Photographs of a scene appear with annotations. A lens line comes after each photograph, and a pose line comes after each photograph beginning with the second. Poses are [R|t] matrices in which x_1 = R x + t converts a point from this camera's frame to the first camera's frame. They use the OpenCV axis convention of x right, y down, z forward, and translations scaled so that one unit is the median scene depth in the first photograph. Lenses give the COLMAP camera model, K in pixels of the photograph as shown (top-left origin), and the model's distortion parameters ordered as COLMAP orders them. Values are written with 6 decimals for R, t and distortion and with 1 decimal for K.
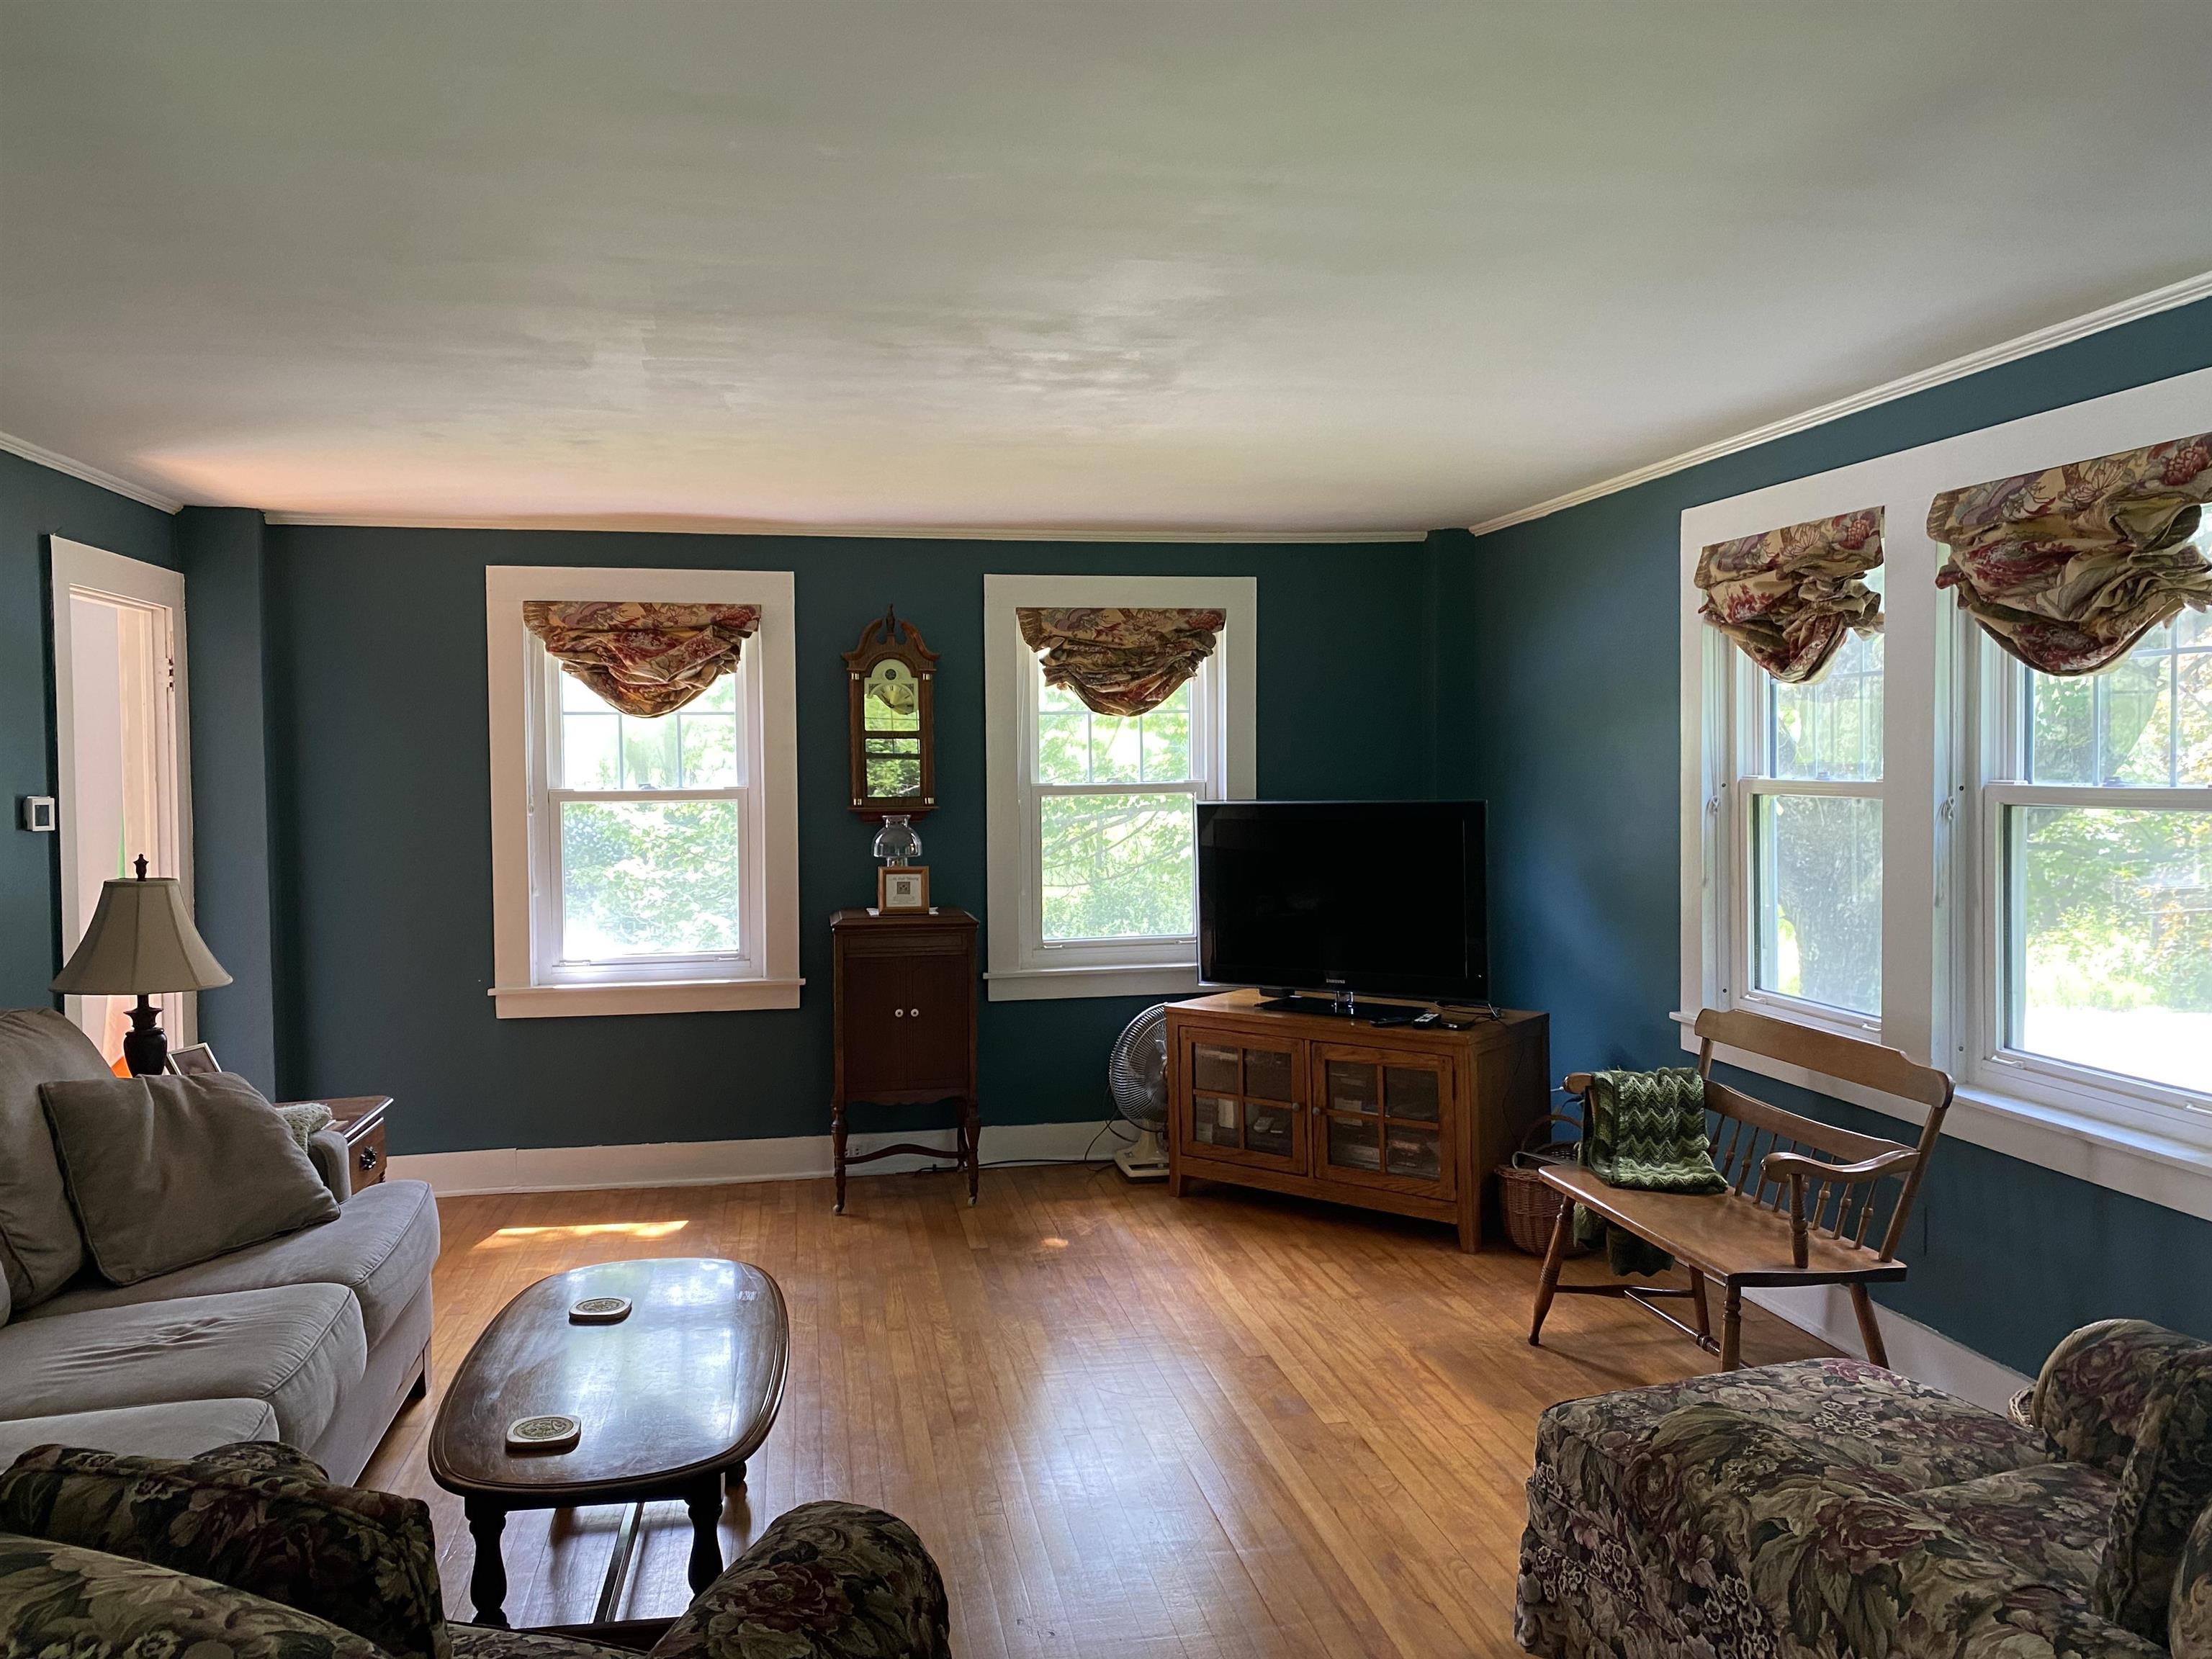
lens RADIAL K [[1667.7, 0, 1104.7], [0, 1667.7, 815.4], [0, 0, 1]] dist [0.051465, -0.055022]
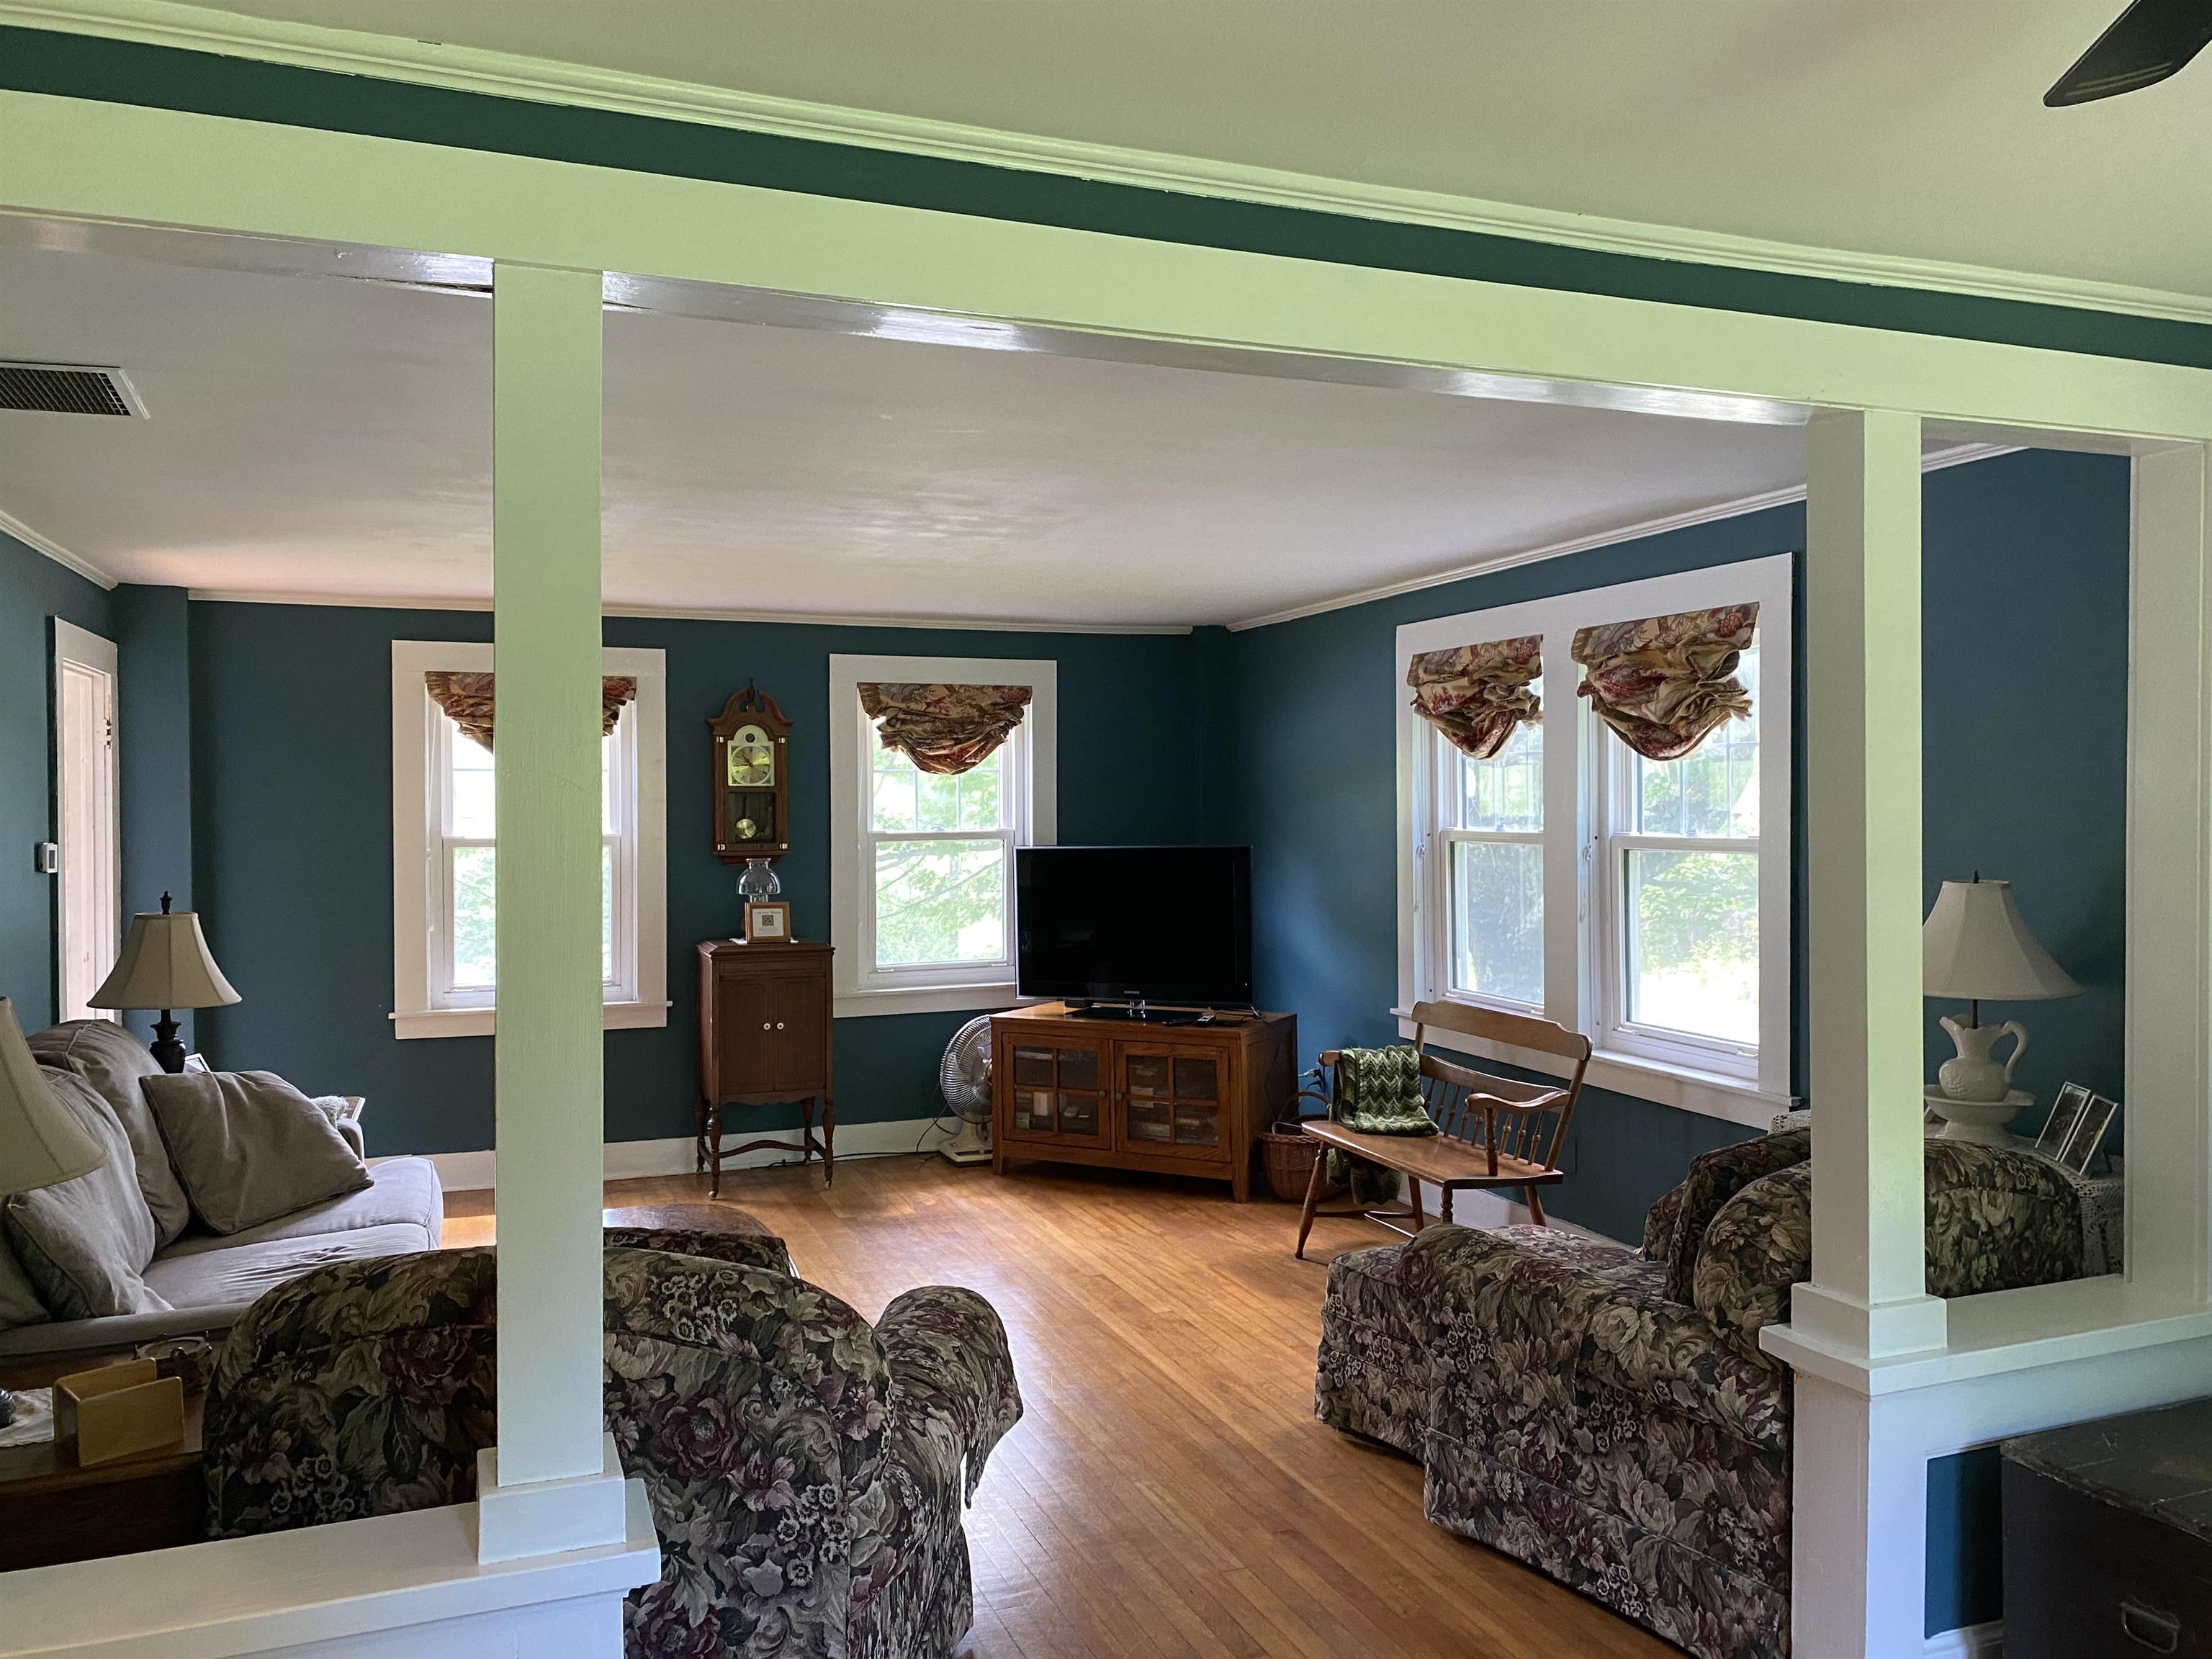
lens RADIAL K [[1661.9, 0, 1101.5], [0, 1661.9, 816.7], [0, 0, 1]] dist [0.073279, -0.105311]
pose [[0.984590, 0.003276, 0.174846, -0.116660], [0.001237, 0.999669, -0.025692, 0.001345], [-0.174872, 0.025512, 0.984261, -0.248657]]
